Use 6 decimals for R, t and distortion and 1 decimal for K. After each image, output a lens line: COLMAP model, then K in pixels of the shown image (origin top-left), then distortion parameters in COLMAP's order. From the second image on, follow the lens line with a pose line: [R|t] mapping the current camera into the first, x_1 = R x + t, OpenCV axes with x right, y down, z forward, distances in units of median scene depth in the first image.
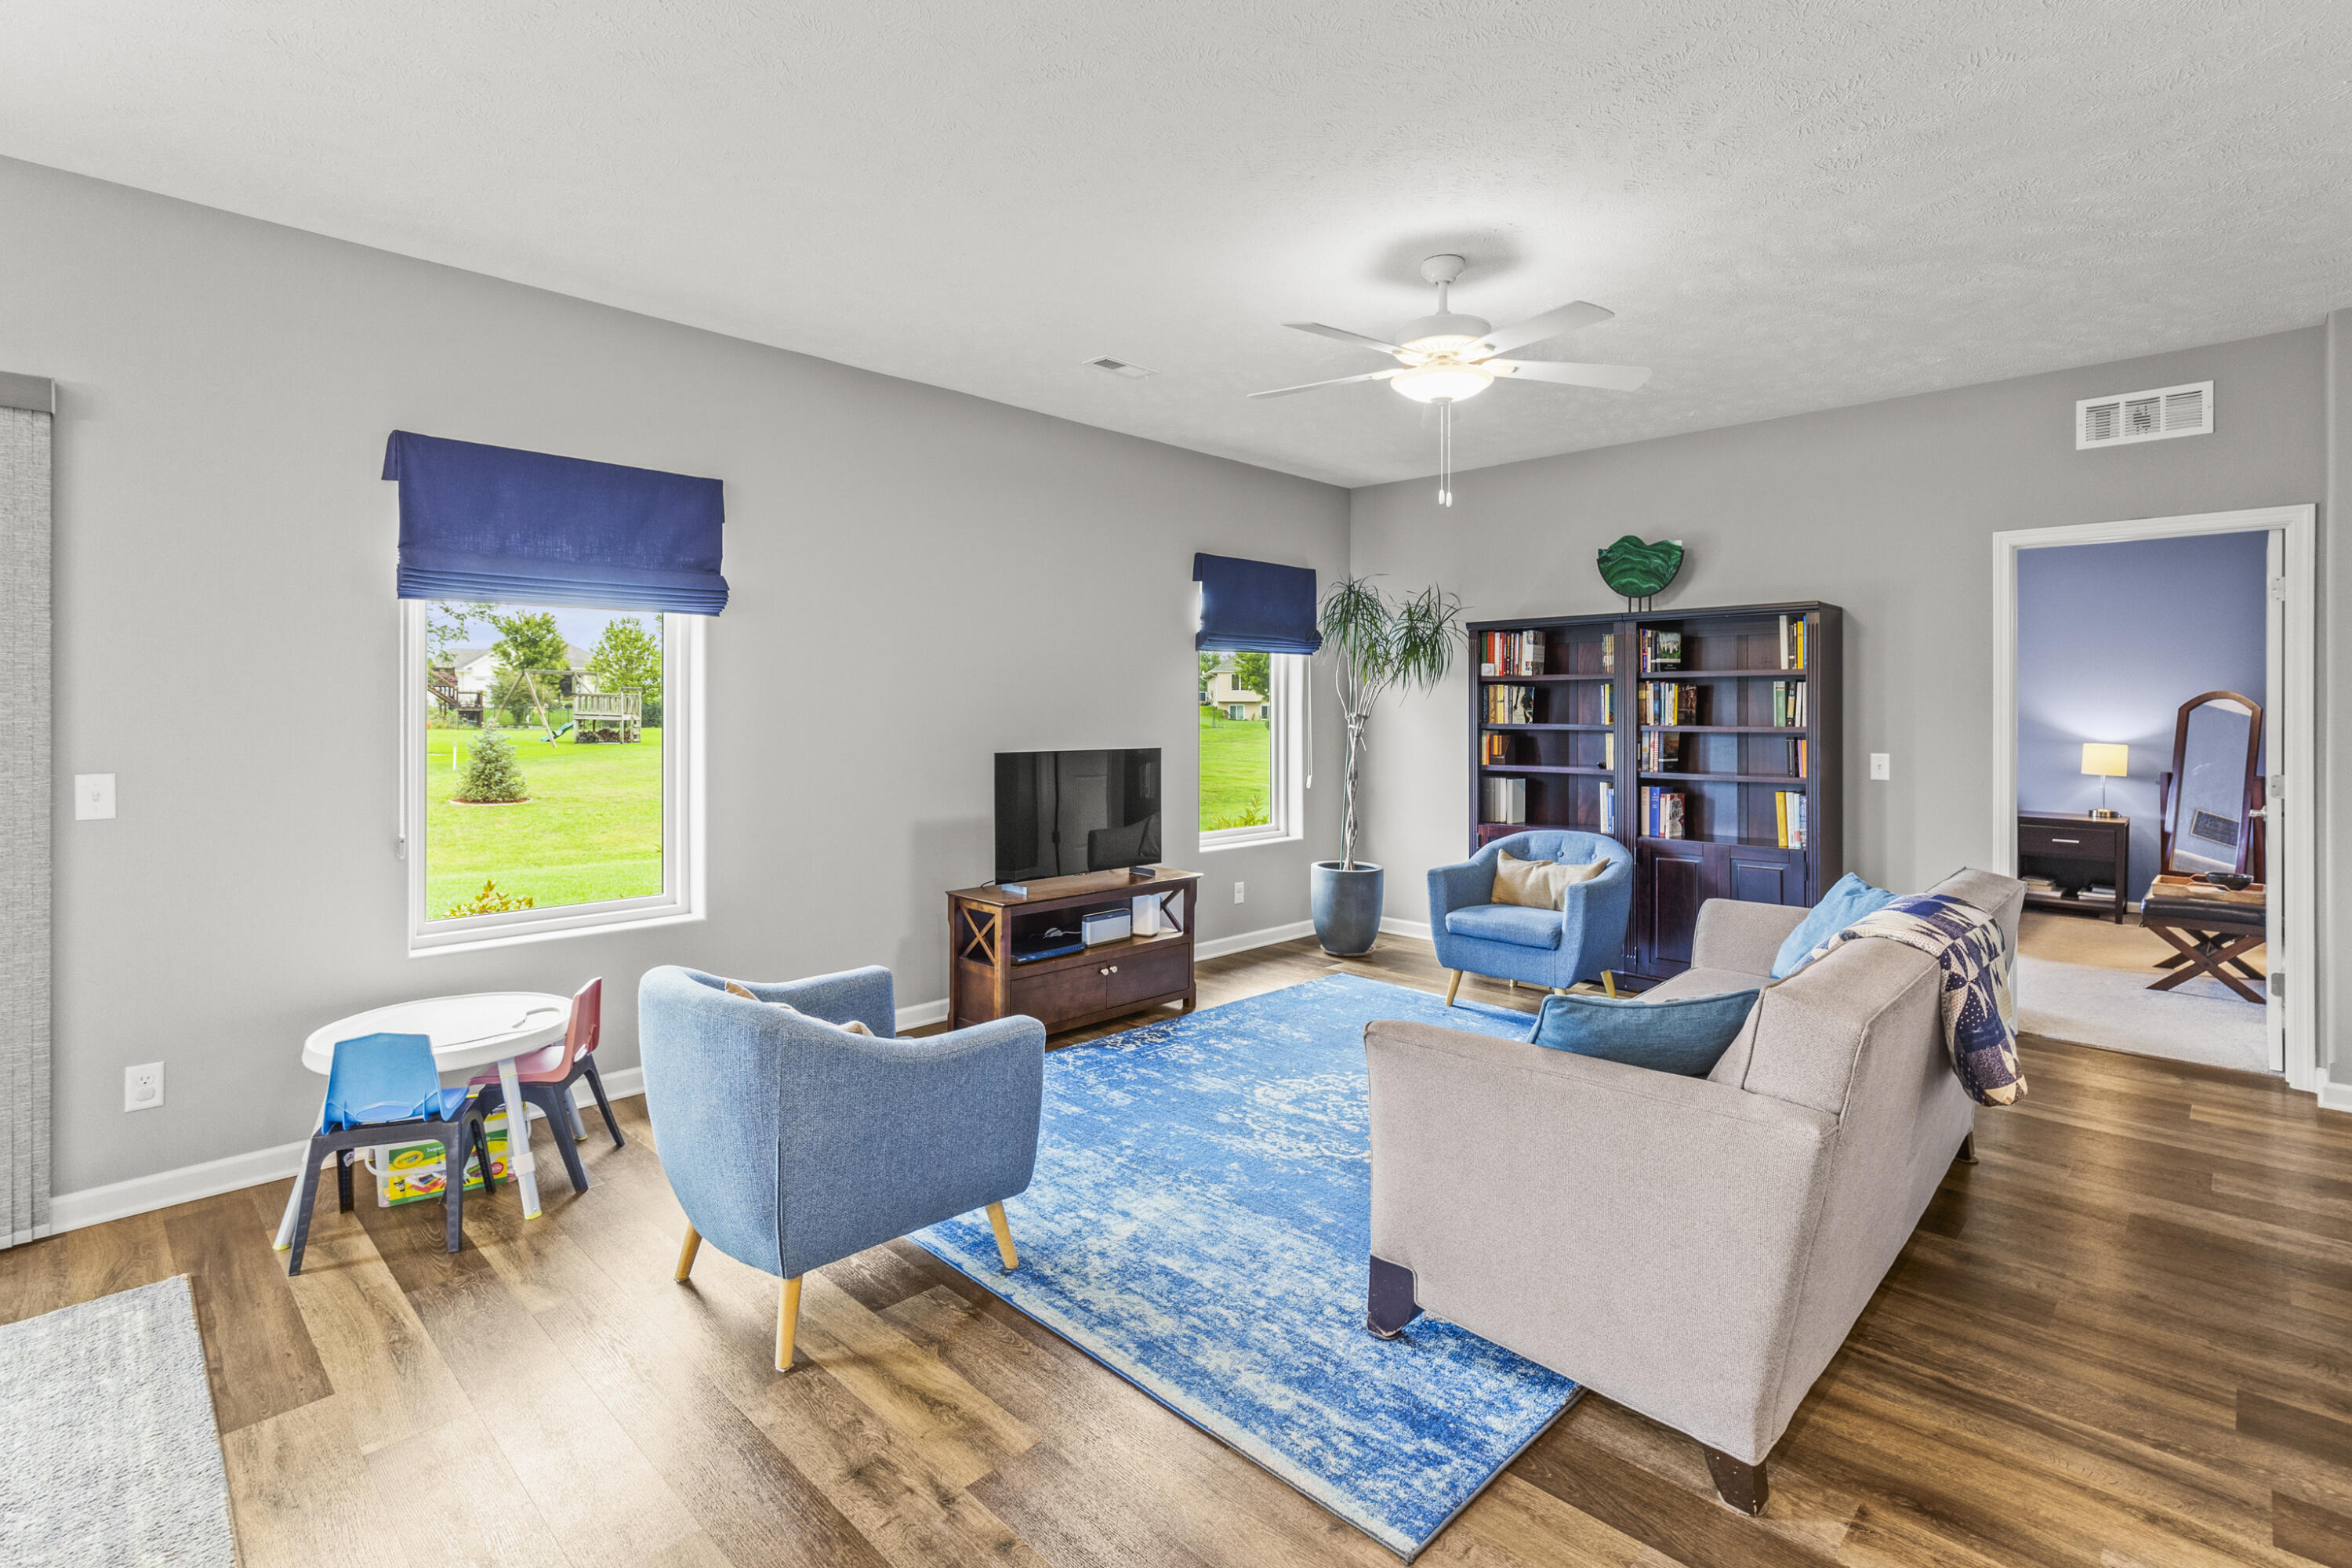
lens RADIAL K [[1104.5, 0, 1191.5], [0, 1104.5, 714.7], [0, 0, 1]] dist [0.010801, -0.002297]
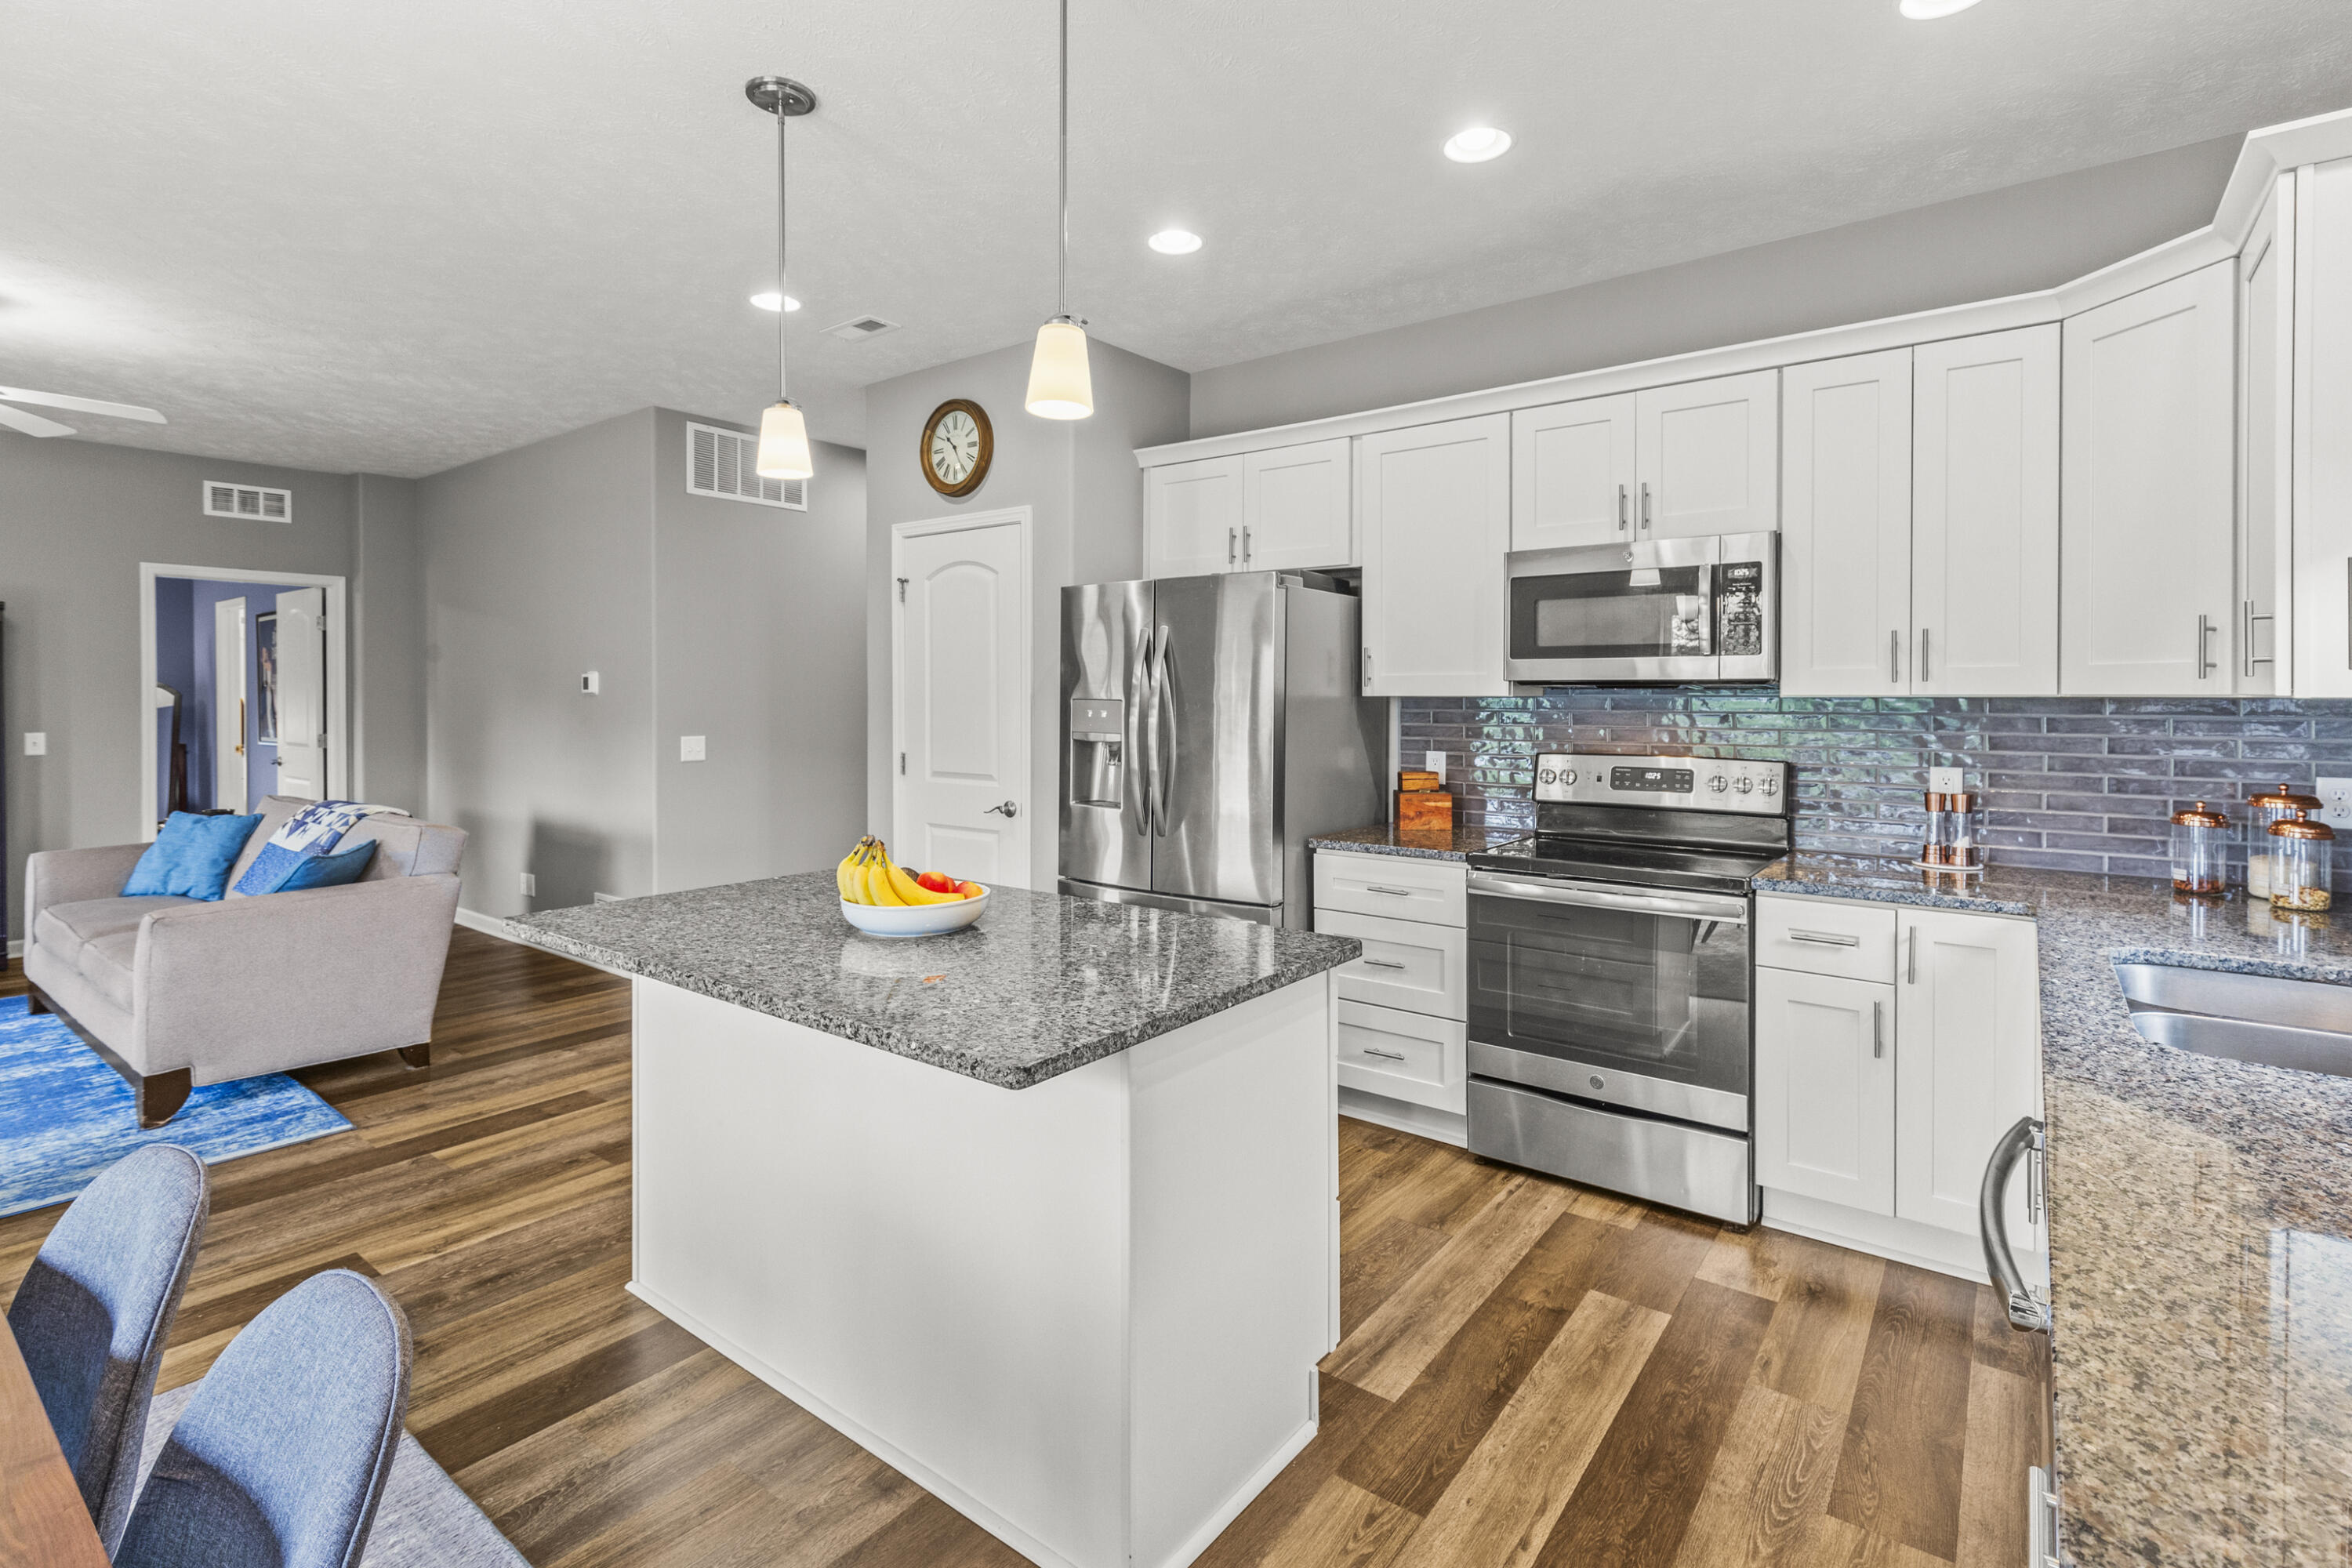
lens RADIAL K [[1104.5, 0, 1187.6], [0, 1104.5, 706.8], [0, 0, 1]] dist [0.010801, -0.002297]
pose [[-0.111463, -0.013664, 0.993675, -0.770488], [0.006348, 0.999875, 0.014461, -0.002289], [-0.993748, 0.007920, -0.111362, -0.102008]]
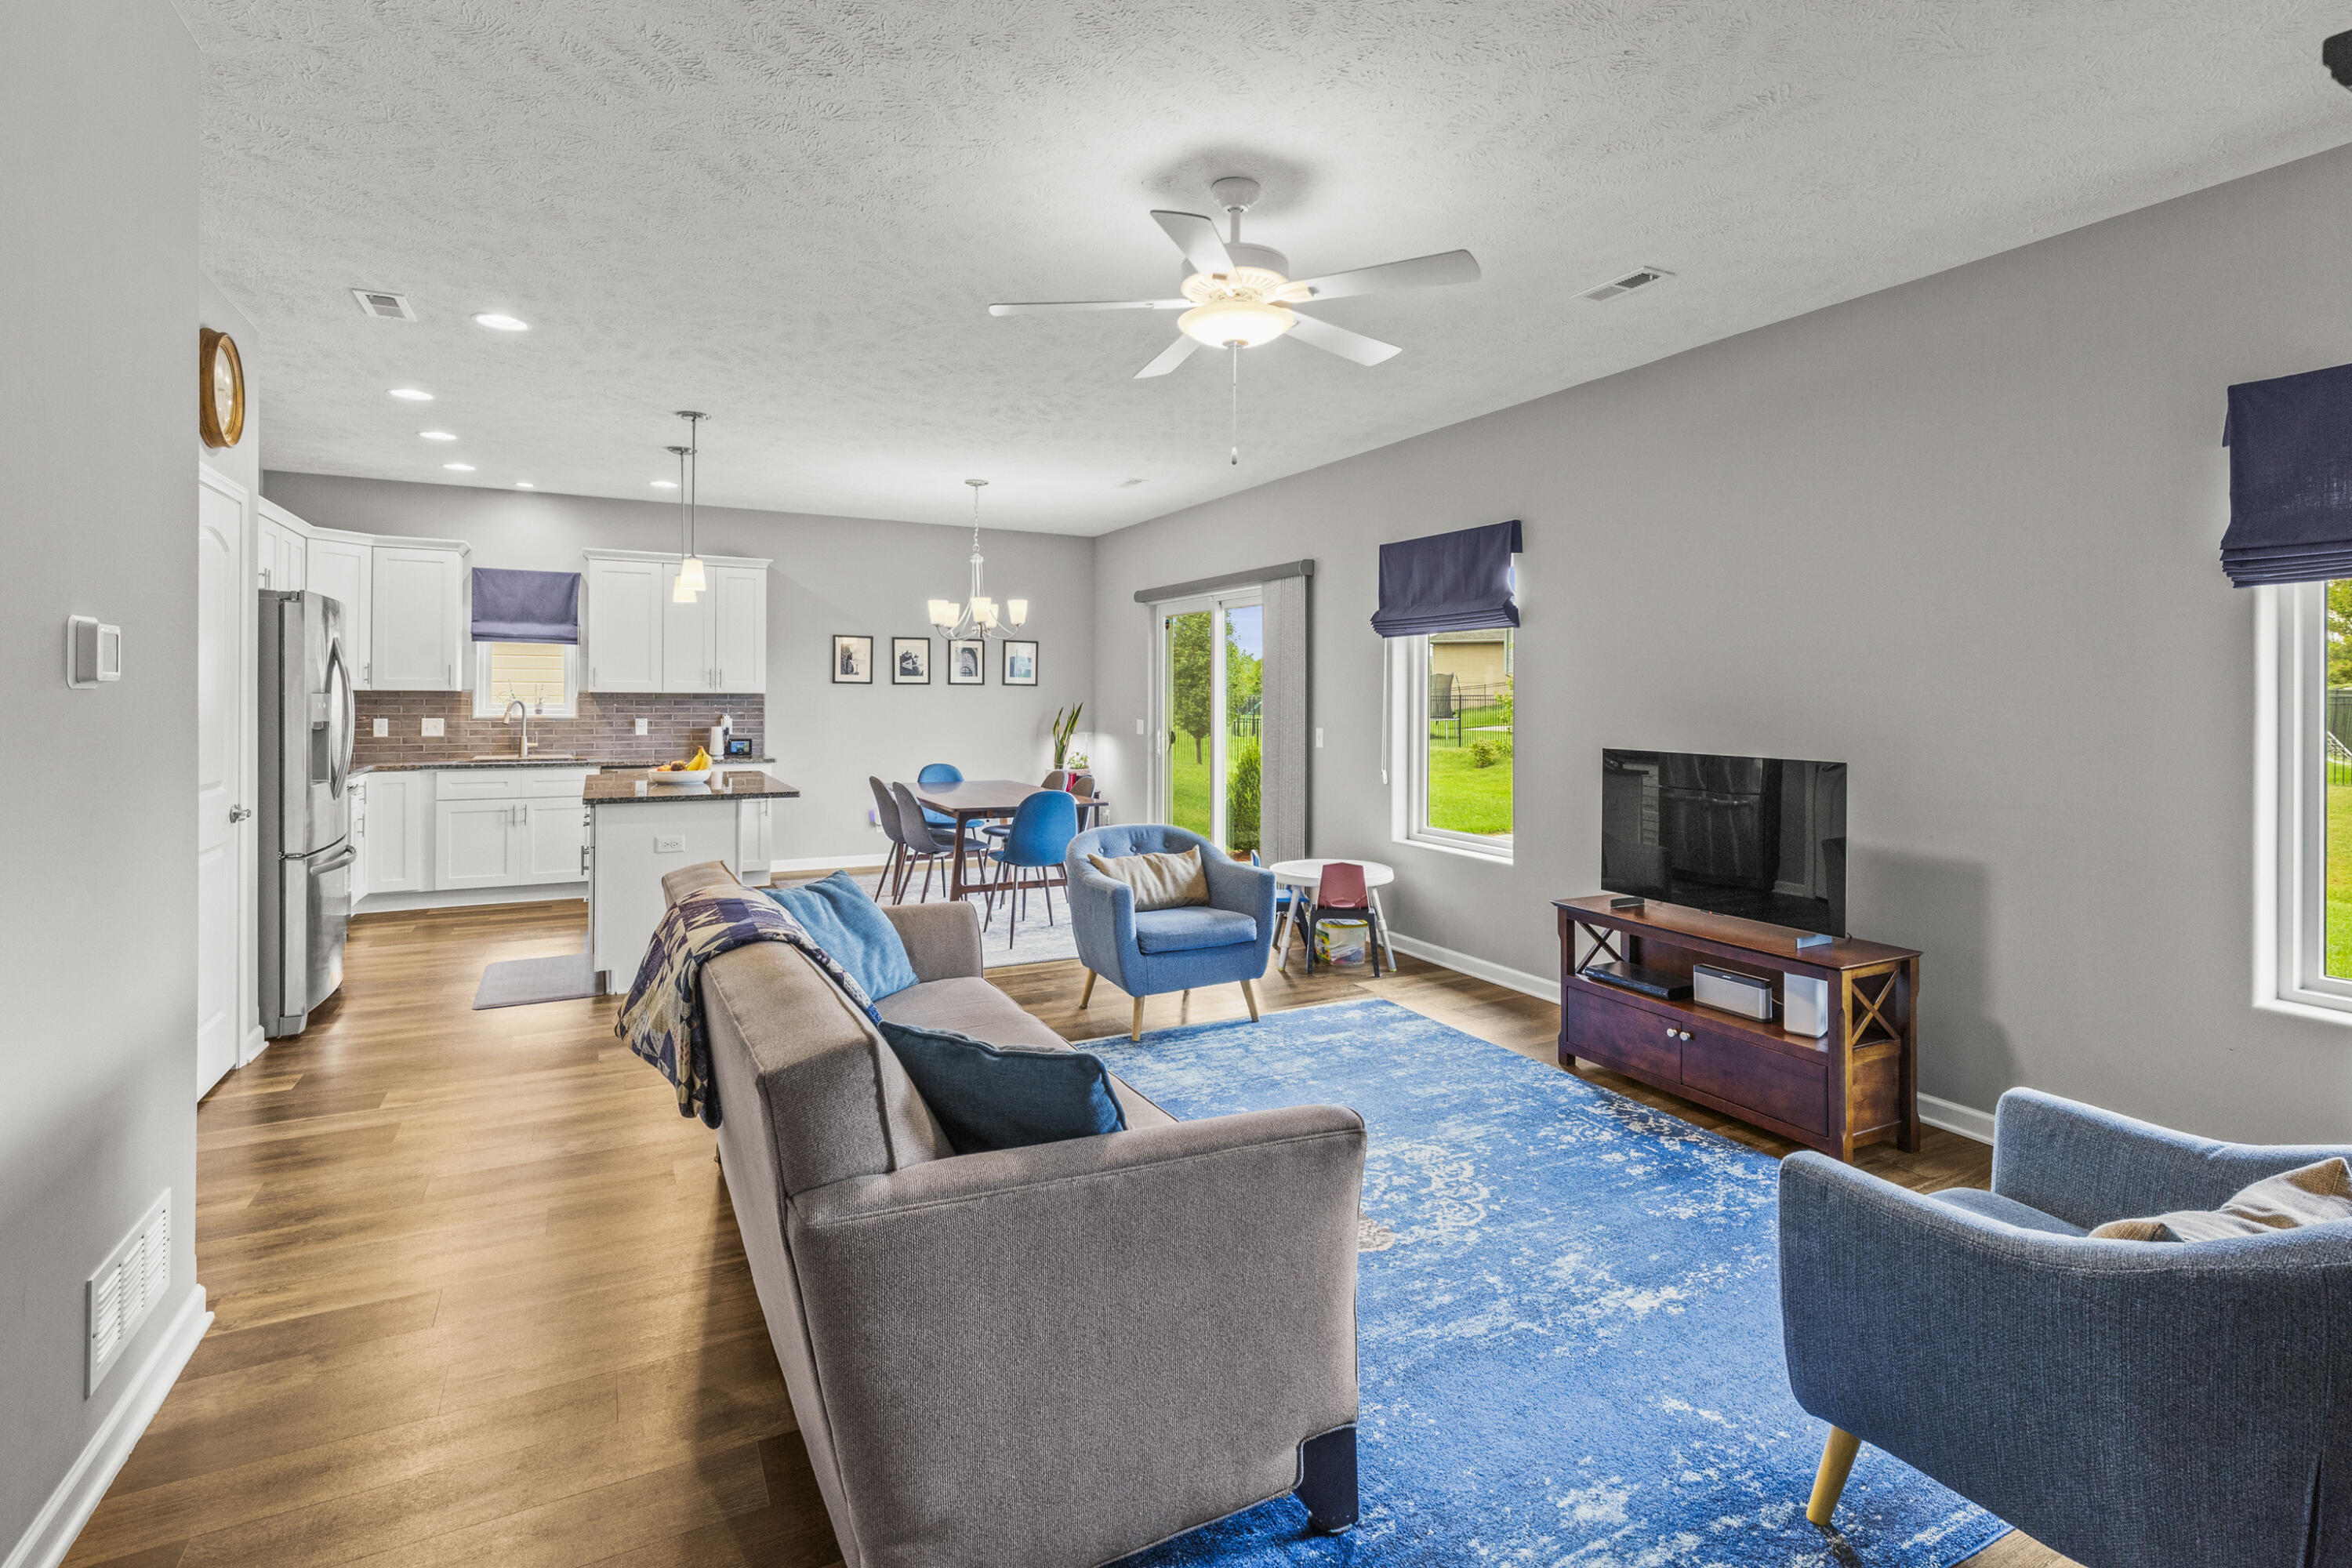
lens RADIAL K [[1104.5, 0, 1181.8], [0, 1104.5, 701.1], [0, 0, 1]] dist [0.010801, -0.002297]
pose [[-0.313286, -0.000416, -0.949659, 0.818731], [-0.014399, 0.999887, 0.004312, -0.004562], [0.949550, 0.015025, -0.313257, 0.944807]]
